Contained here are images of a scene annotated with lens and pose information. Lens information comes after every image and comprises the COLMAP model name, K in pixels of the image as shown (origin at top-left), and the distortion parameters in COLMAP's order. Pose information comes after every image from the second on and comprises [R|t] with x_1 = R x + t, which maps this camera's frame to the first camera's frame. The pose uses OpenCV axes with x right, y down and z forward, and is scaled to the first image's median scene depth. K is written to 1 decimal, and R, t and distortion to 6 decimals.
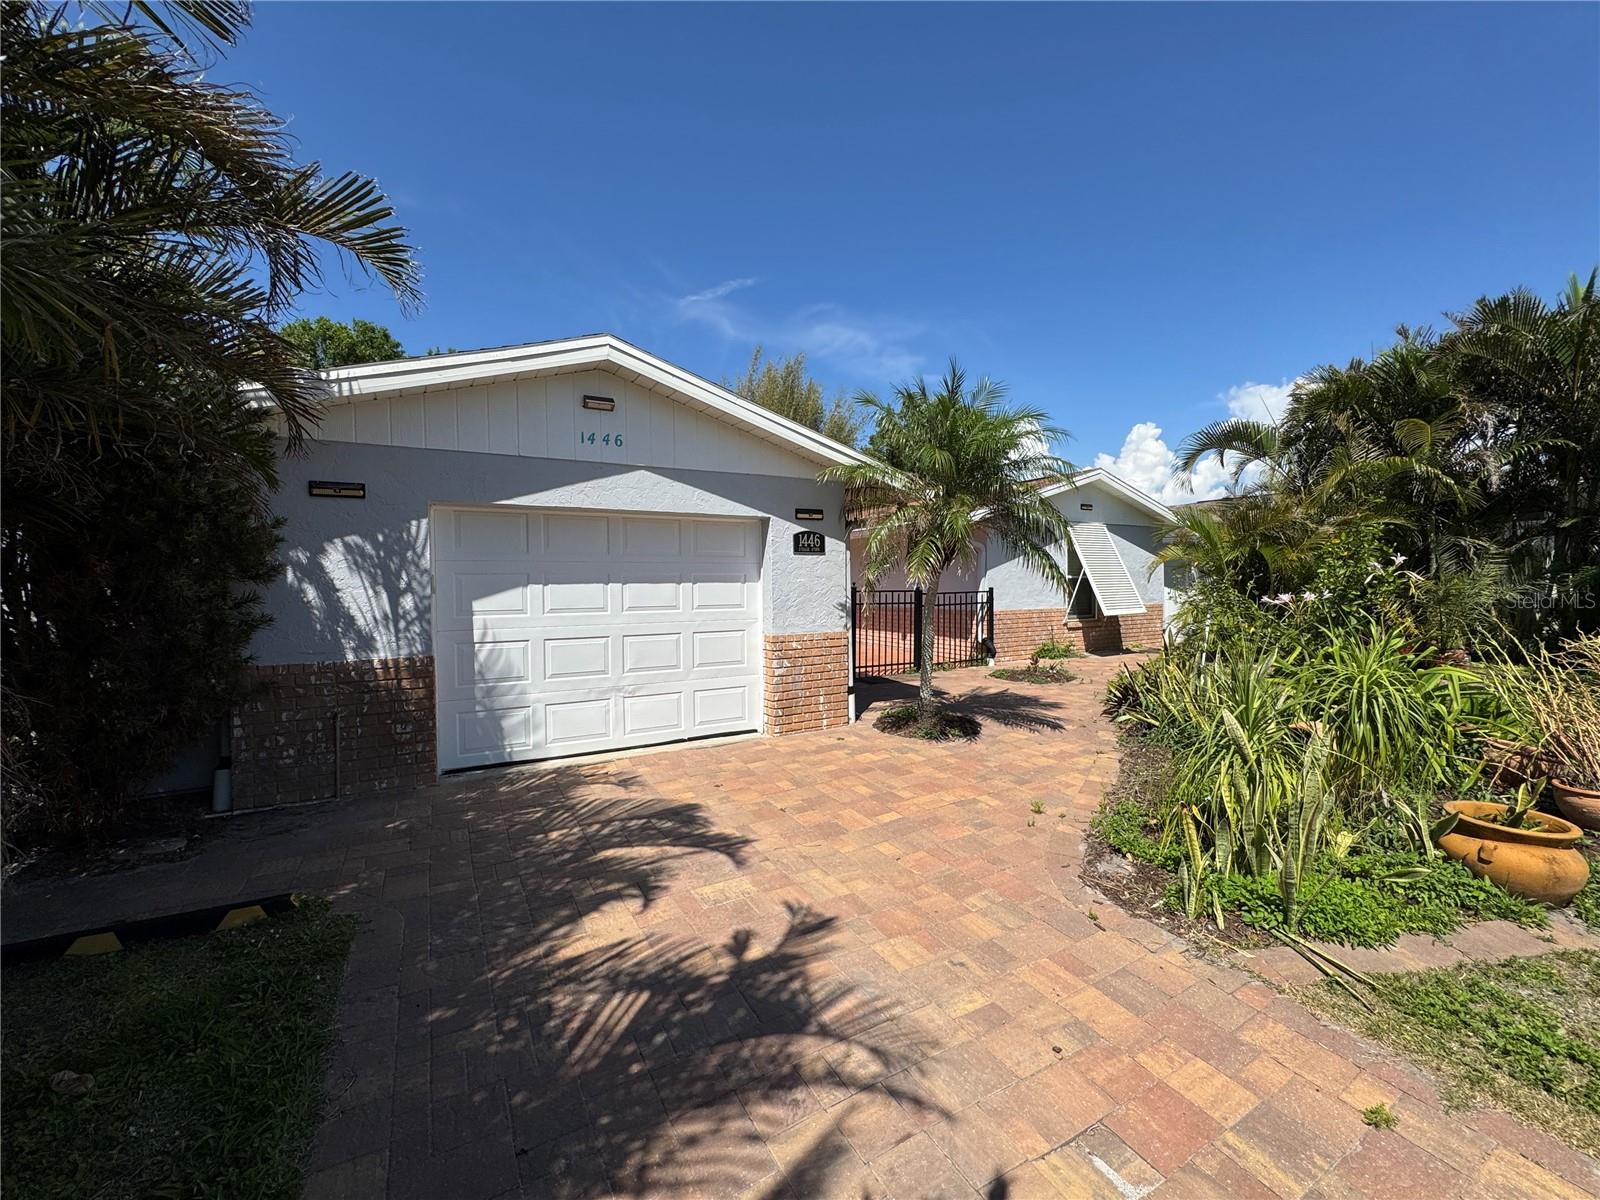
lens RADIAL K [[644.8, 0, 798.1], [0, 644.8, 603.7], [0, 0, 1]] dist [-0.001304, -0.000082]
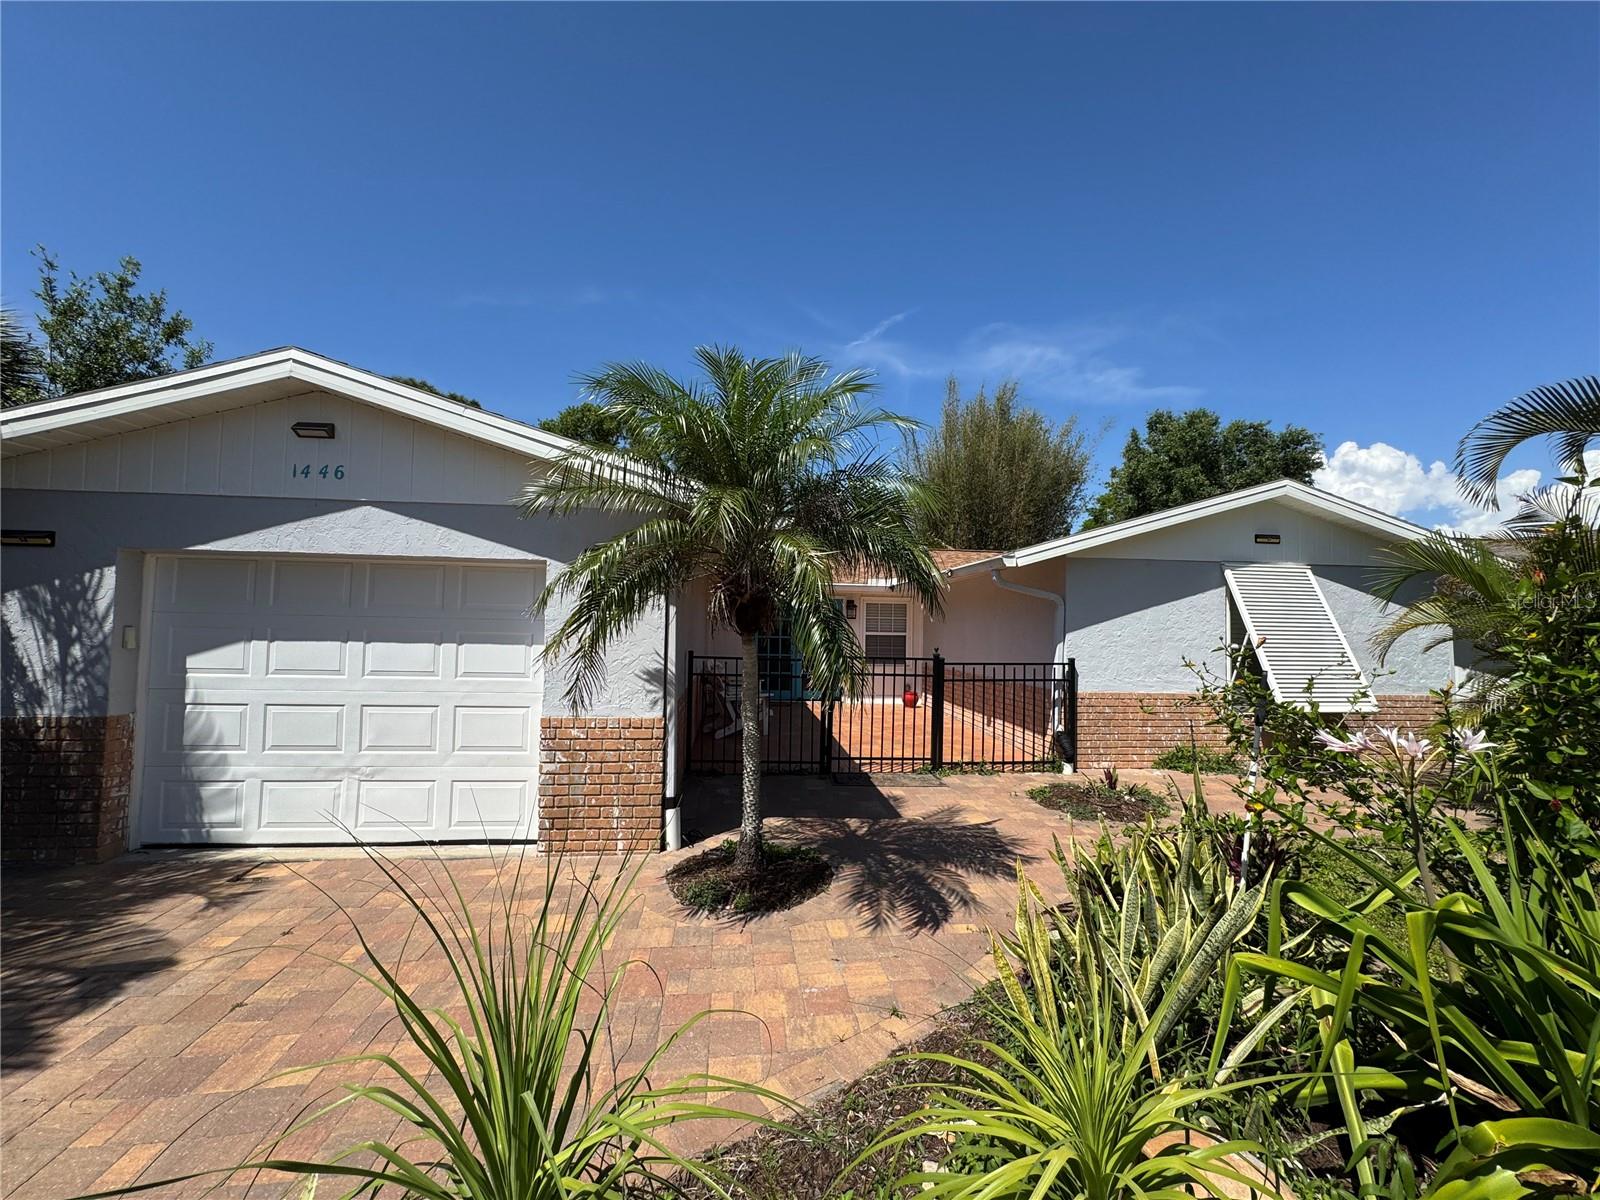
lens RADIAL K [[640.8, 0, 796.3], [0, 640.8, 601.0], [0, 0, 1]] dist [-0.001933, -0.000076]
pose [[0.913307, 0.009542, -0.407160, 0.573362], [-0.041185, 0.996765, -0.069022, -0.050063], [0.405184, 0.079807, 0.910745, 0.467822]]
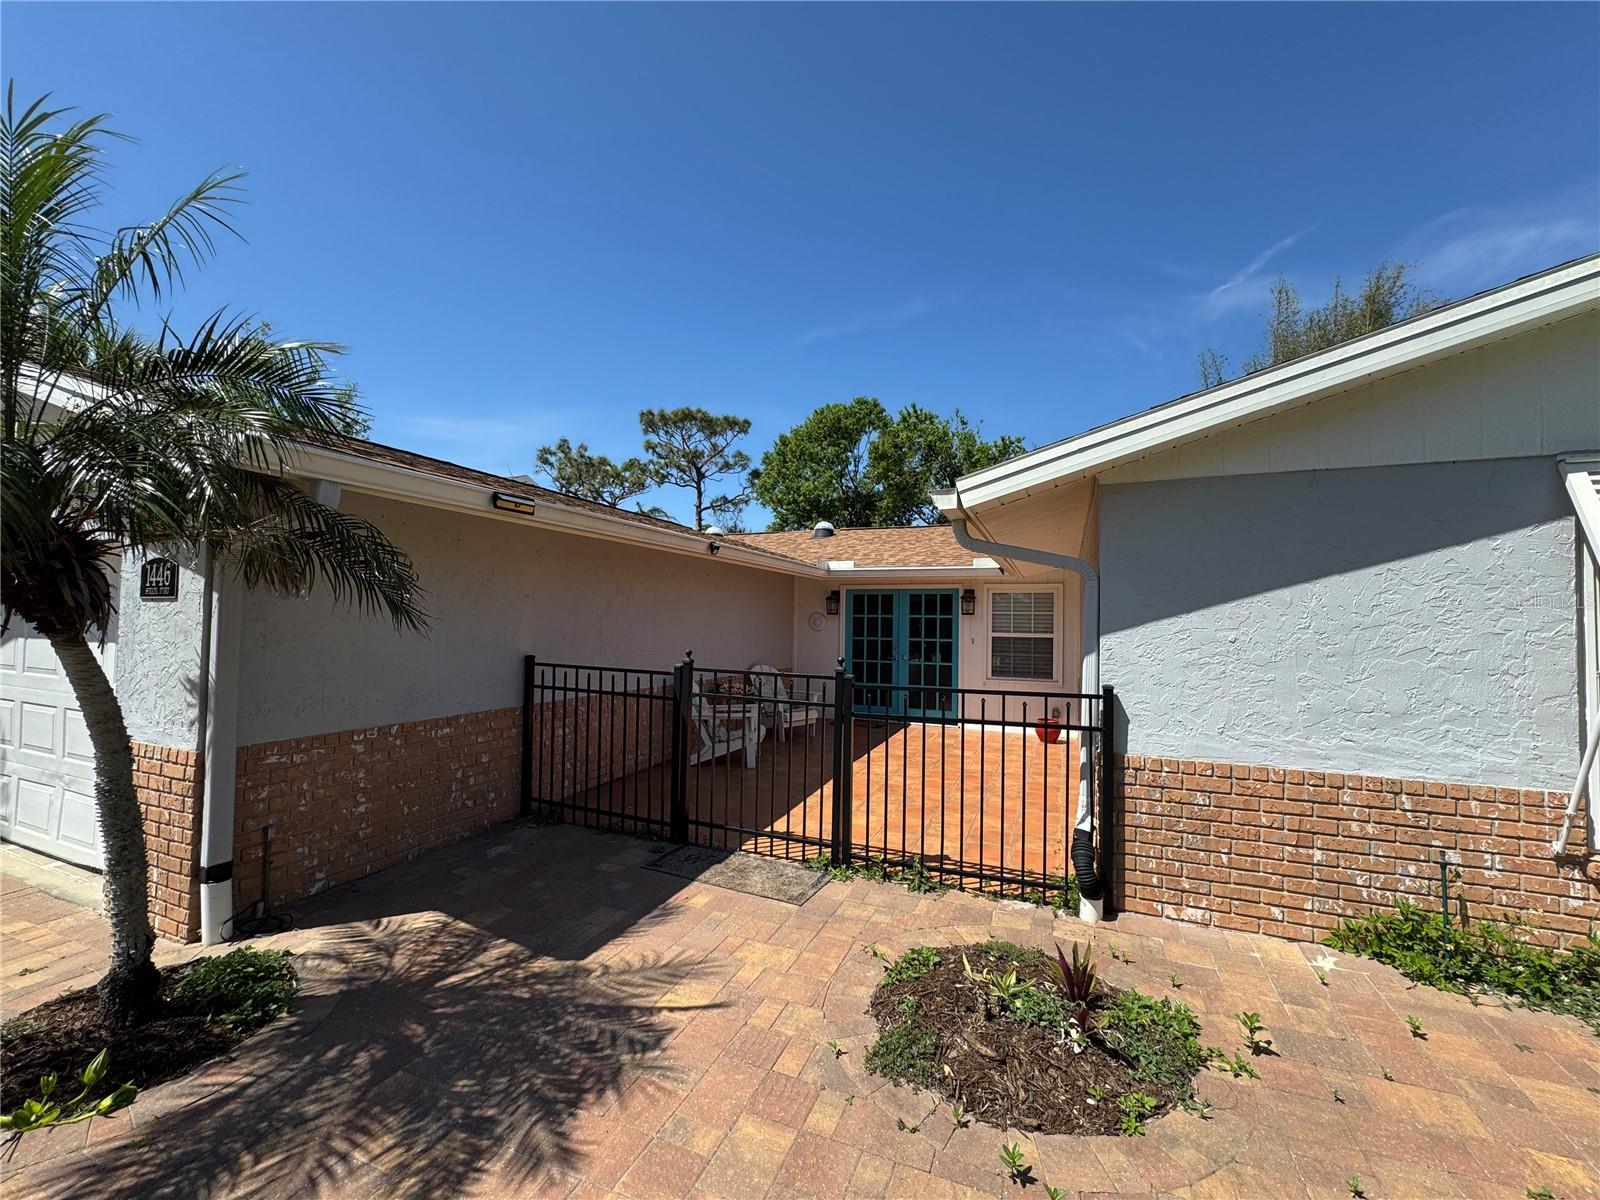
lens RADIAL K [[640.8, 0, 796.3], [0, 640.8, 601.0], [0, 0, 1]] dist [-0.001933, -0.000076]
pose [[0.607624, -0.007533, -0.794189, 0.870003], [-0.049571, 0.997646, -0.047389, -0.084820], [0.792676, 0.068164, 0.605820, 1.224187]]
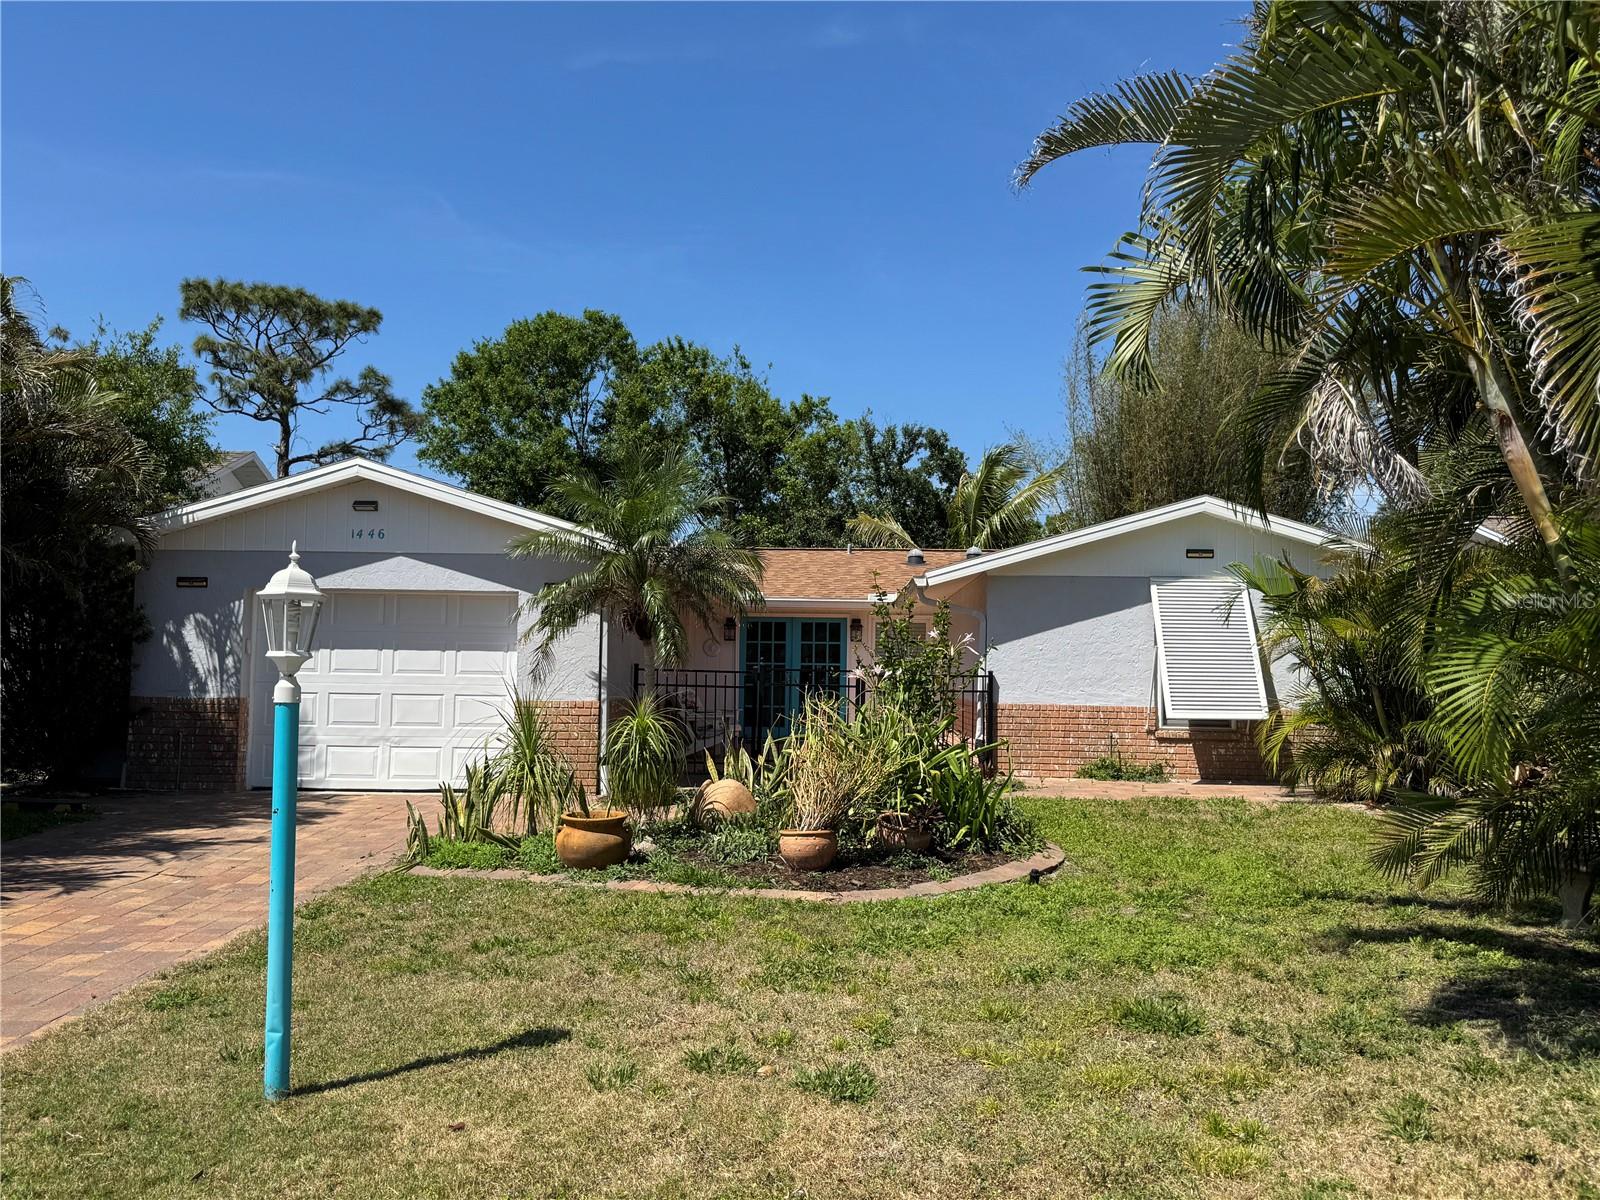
lens RADIAL K [[1293.3, 0, 800.0], [0, 1293.3, 600.0], [0, 0, 1]] dist [0.171229, -0.392207]
pose [[0.855286, -0.007944, -0.518095, 1.624548], [-0.041208, 0.995673, -0.083294, 0.047944], [0.516514, 0.092590, 0.851258, -0.681759]]
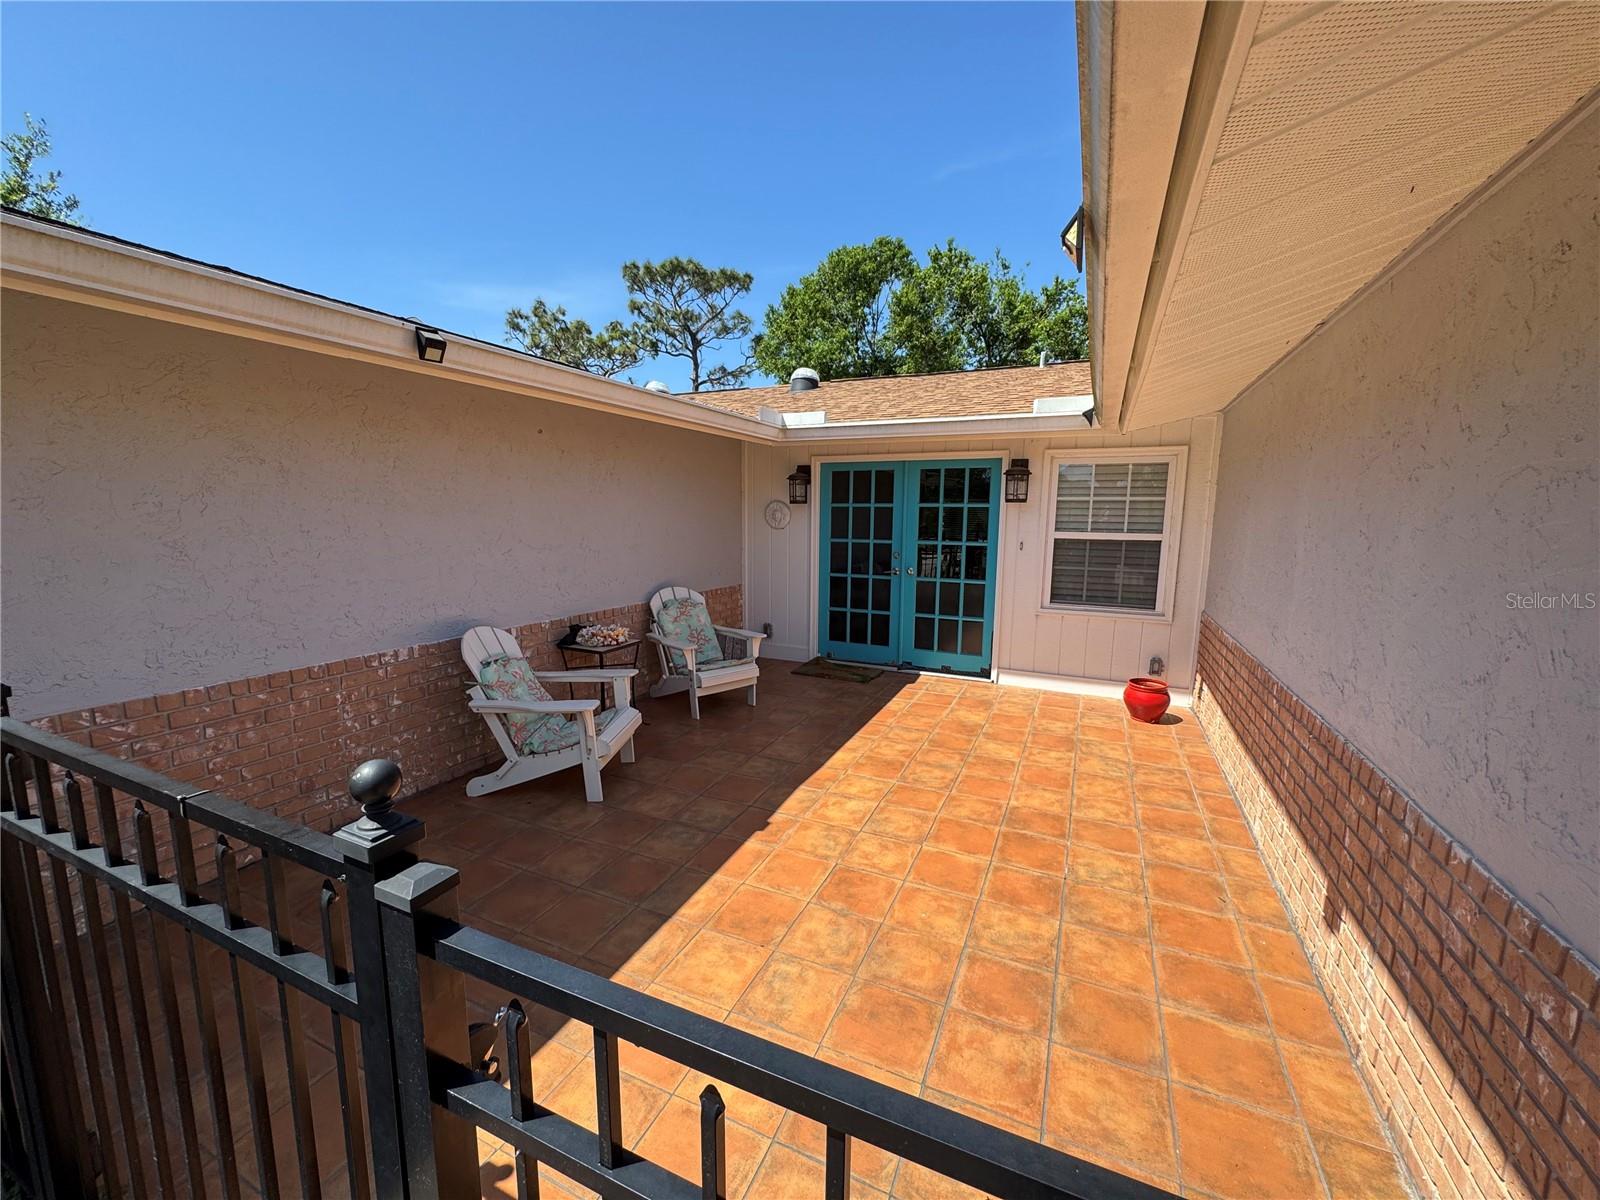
lens RADIAL K [[640.8, 0, 796.3], [0, 640.8, 601.0], [0, 0, 1]] dist [-0.001933, -0.000076]
pose [[0.577045, 0.127906, -0.806634, 0.460732], [-0.043695, 0.991081, 0.125894, -0.107391], [0.815542, -0.037401, 0.577488, 1.709708]]
